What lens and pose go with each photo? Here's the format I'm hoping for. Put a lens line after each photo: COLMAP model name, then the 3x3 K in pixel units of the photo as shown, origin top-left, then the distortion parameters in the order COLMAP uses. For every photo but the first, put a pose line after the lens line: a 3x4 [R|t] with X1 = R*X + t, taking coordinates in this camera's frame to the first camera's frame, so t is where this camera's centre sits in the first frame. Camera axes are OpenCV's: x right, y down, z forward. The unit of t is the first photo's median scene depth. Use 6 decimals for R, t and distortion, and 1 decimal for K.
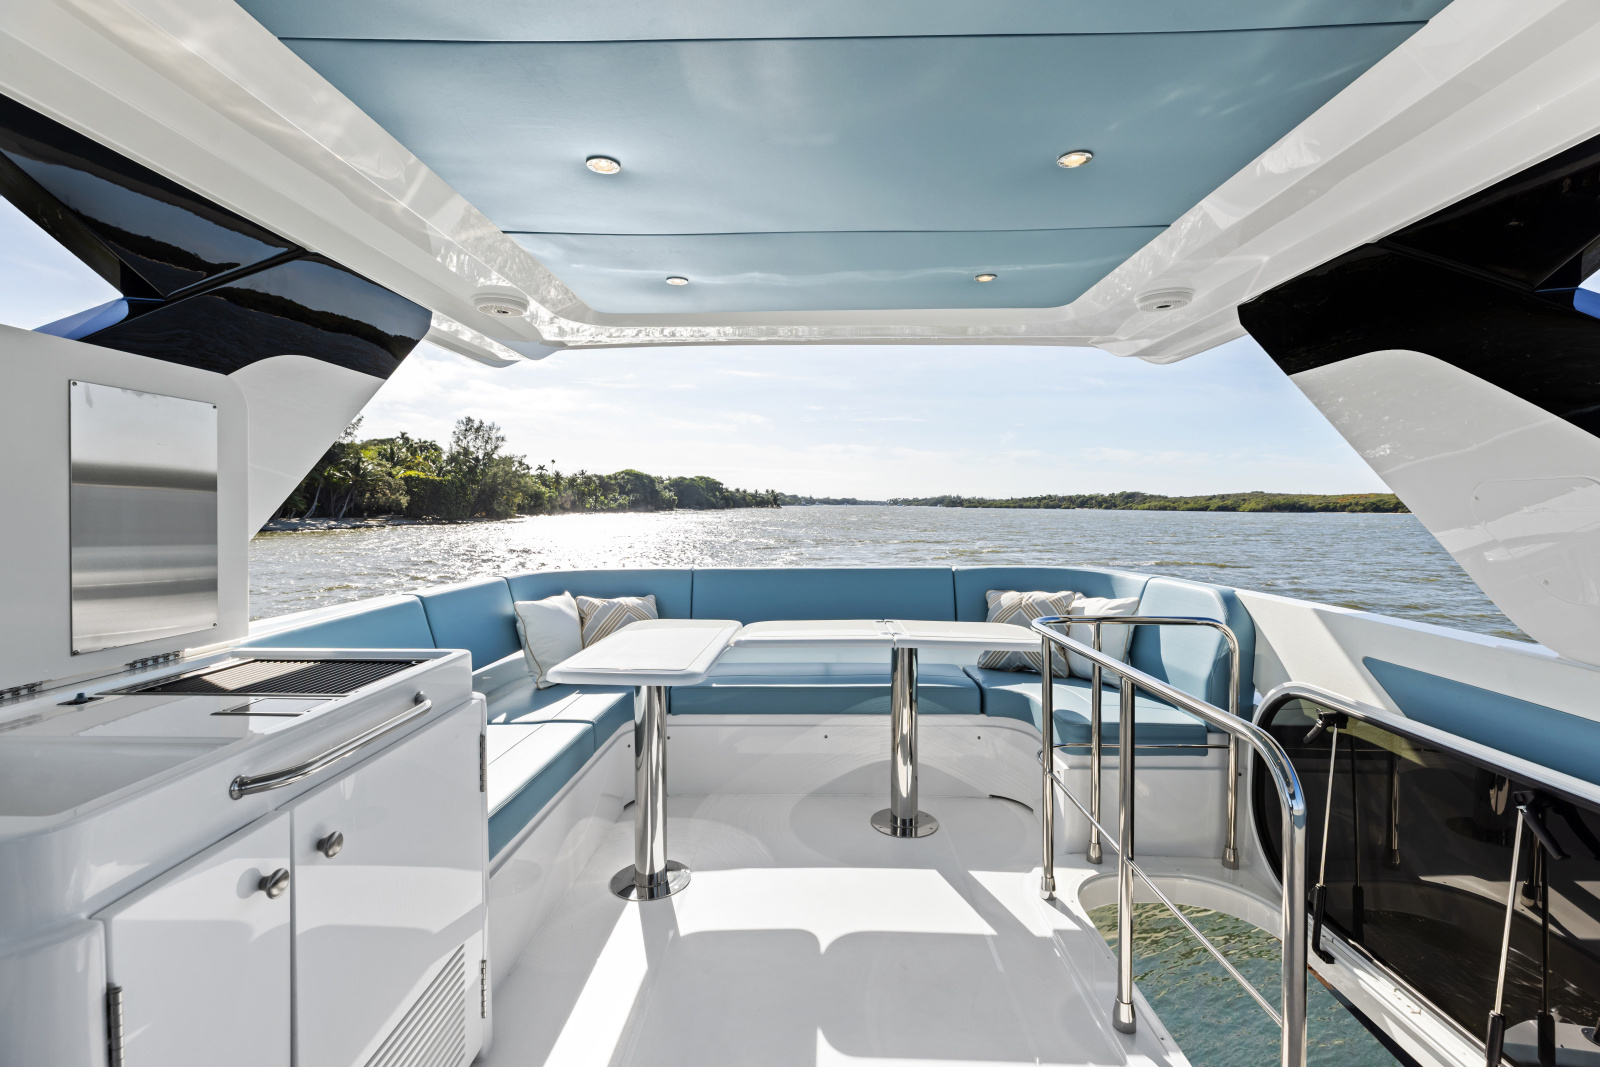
lens RADIAL K [[719.0, 0, 792.0], [0, 719.0, 536.8], [0, 0, 1]] dist [-0.002934, -0.000059]
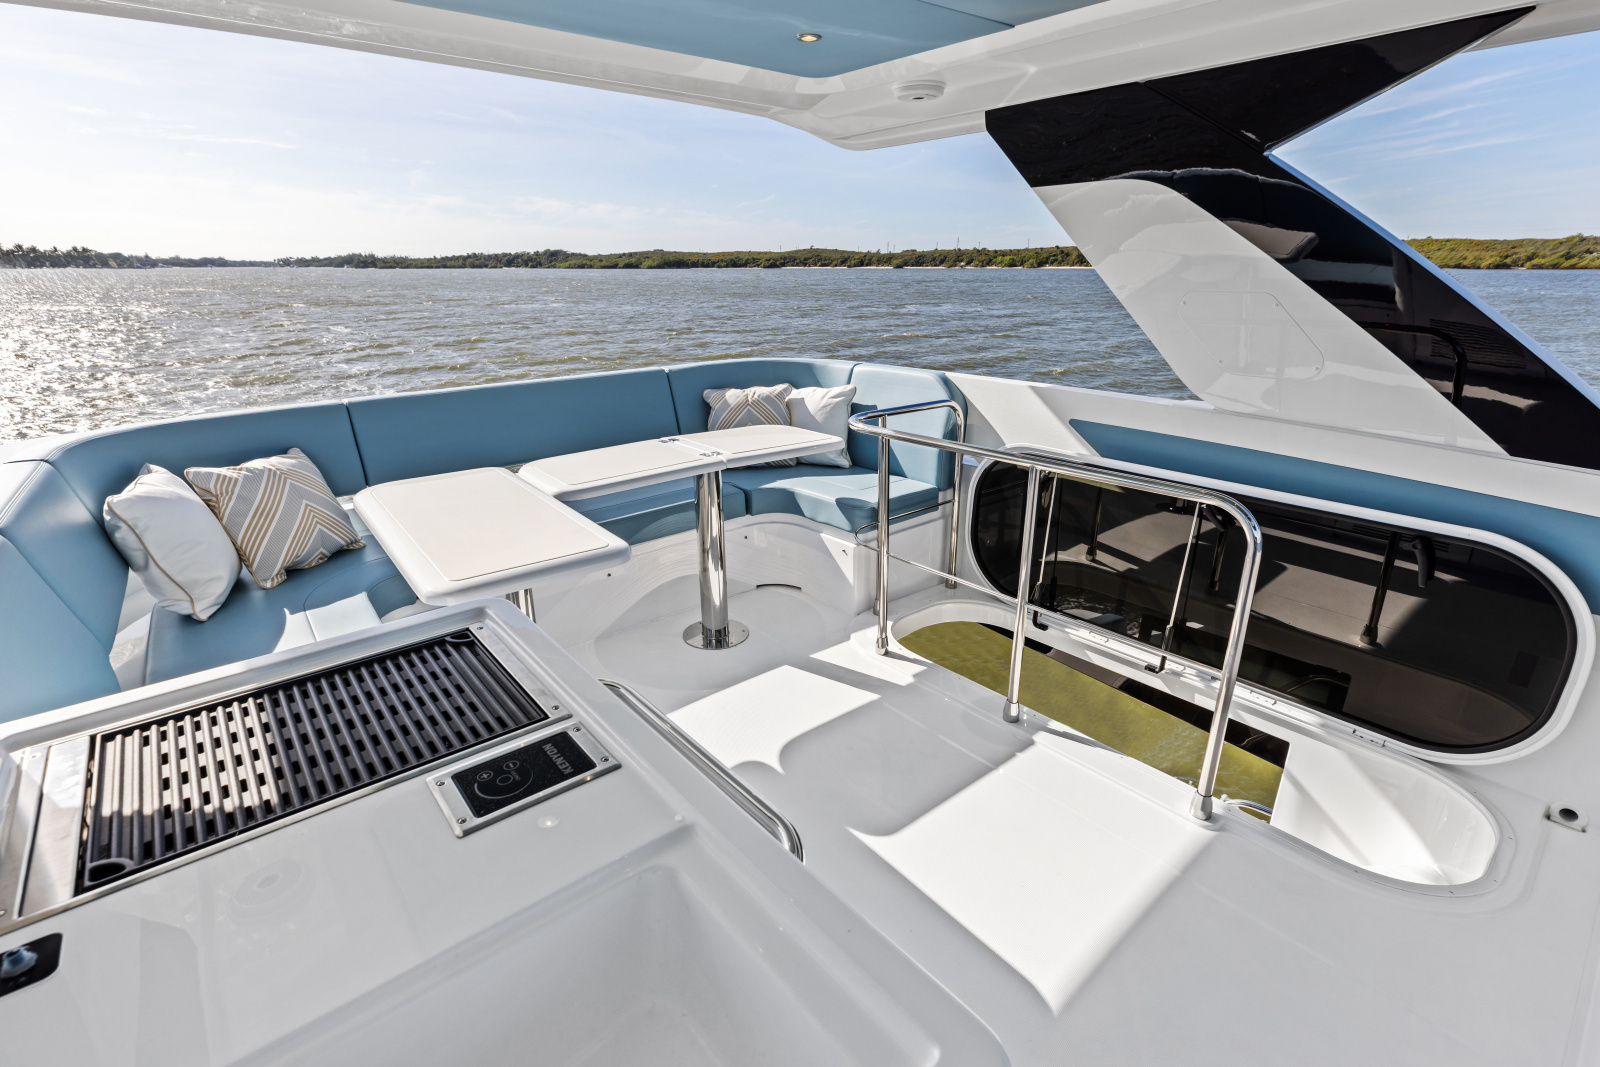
lens RADIAL K [[746.6, 0, 800.0], [0, 746.6, 533.5], [0, 0, 1]] dist [0.023195, -0.016765]
pose [[0.744624, -0.227988, 0.627341, -0.381856], [0.032527, 0.951136, 0.307054, -0.057698], [-0.666691, -0.208234, 0.715655, 0.193944]]
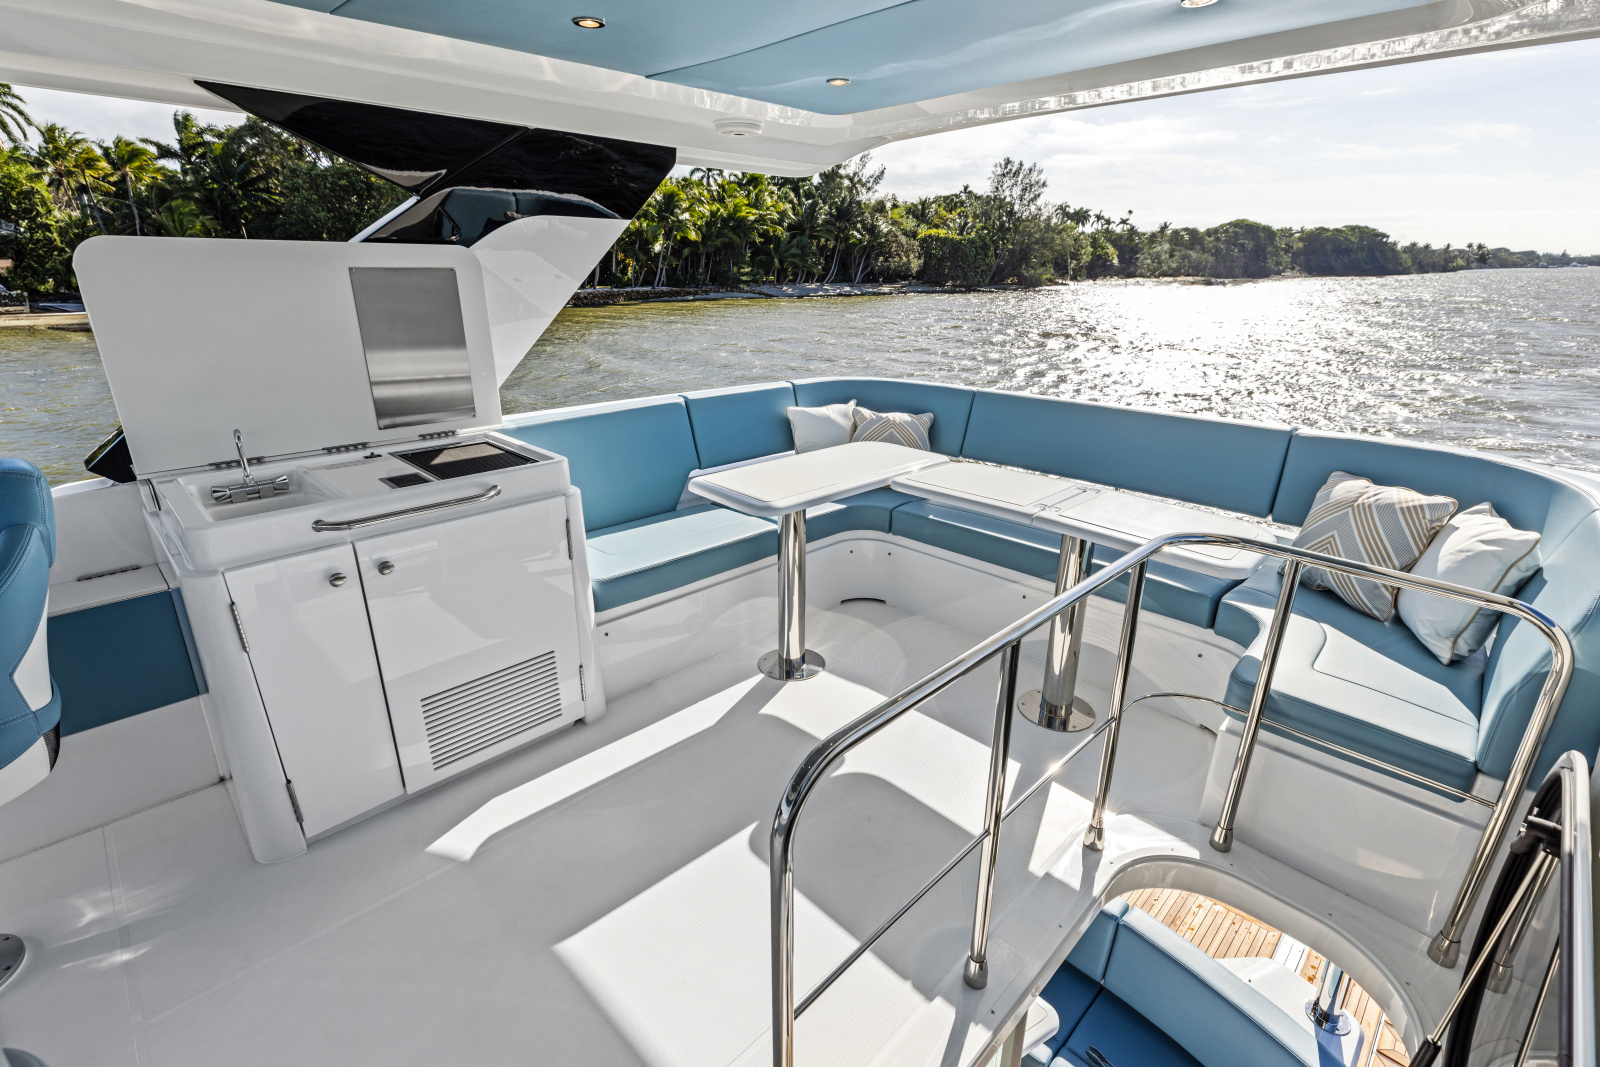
lens RADIAL K [[746.6, 0, 800.0], [0, 746.6, 533.5], [0, 0, 1]] dist [0.023195, -0.016765]
pose [[0.724137, 0.238529, -0.647093, 0.473182], [-0.033093, 0.949221, 0.312866, -0.096478], [0.688861, -0.205144, 0.695260, 0.166395]]
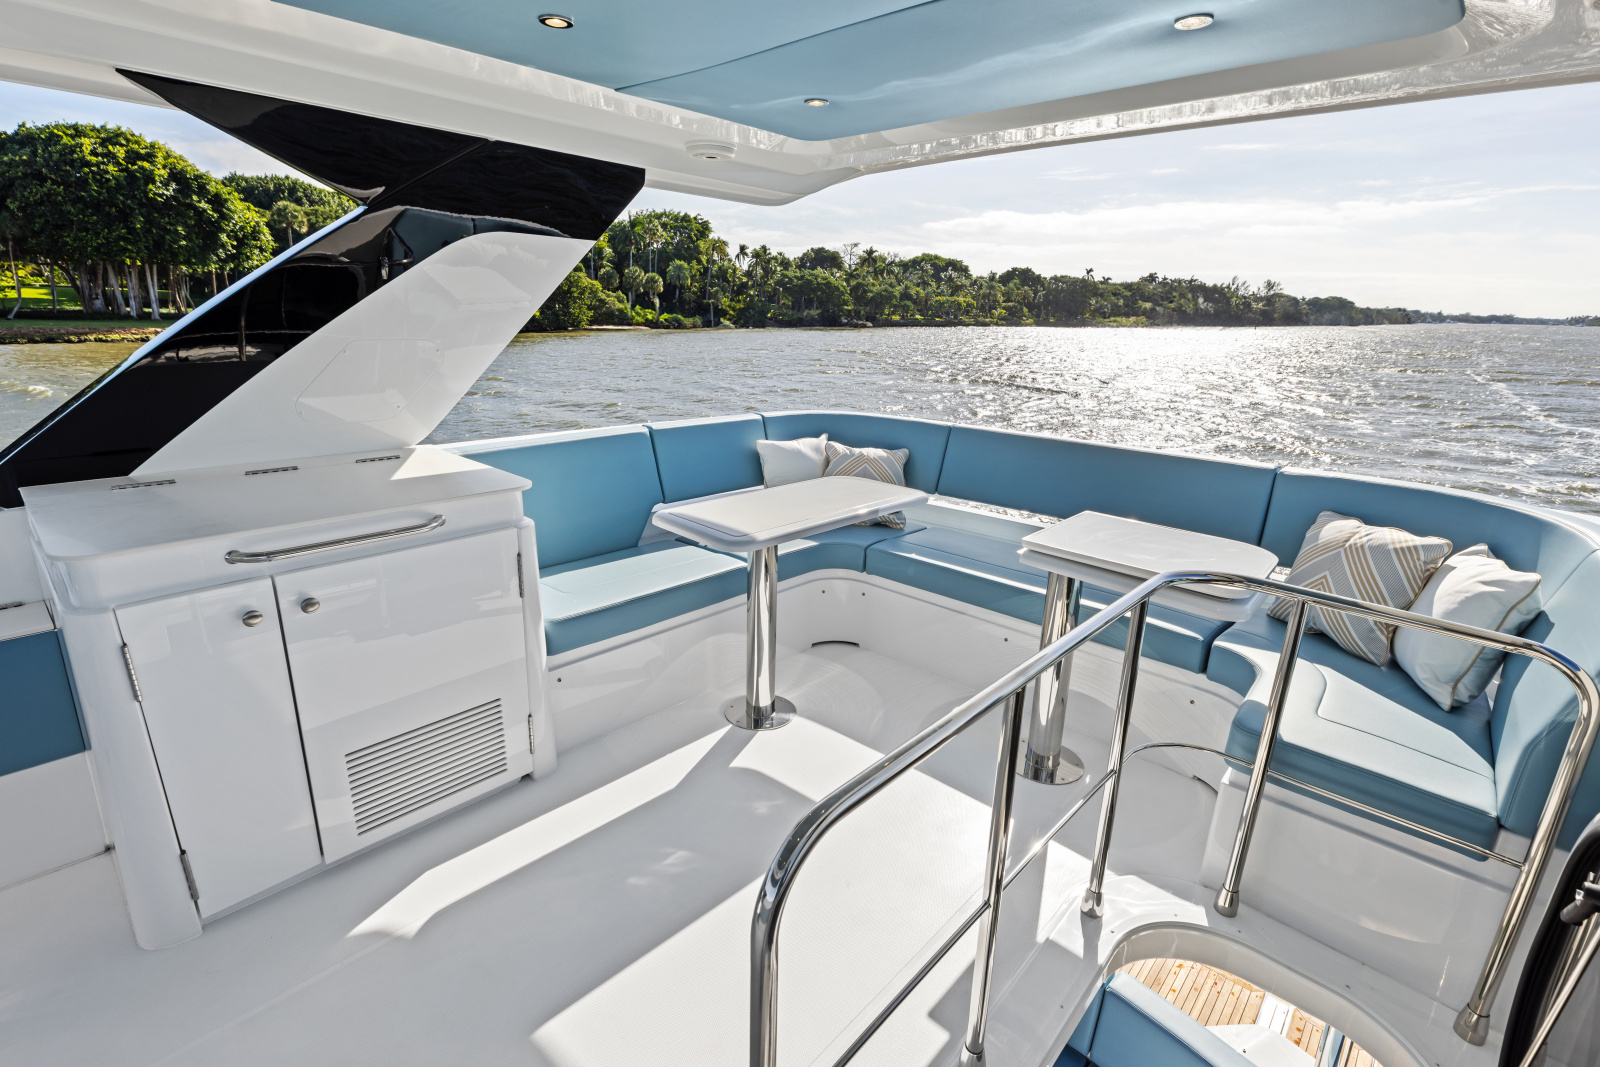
lens RADIAL K [[757.5, 0, 800.0], [0, 757.5, 533.5], [0, 0, 1]] dist [0.020029, -0.011543]
pose [[0.754552, 0.208607, -0.622201, 0.436846], [-0.054609, 0.964801, 0.257247, -0.076823], [0.653964, -0.160129, 0.739385, 0.188263]]
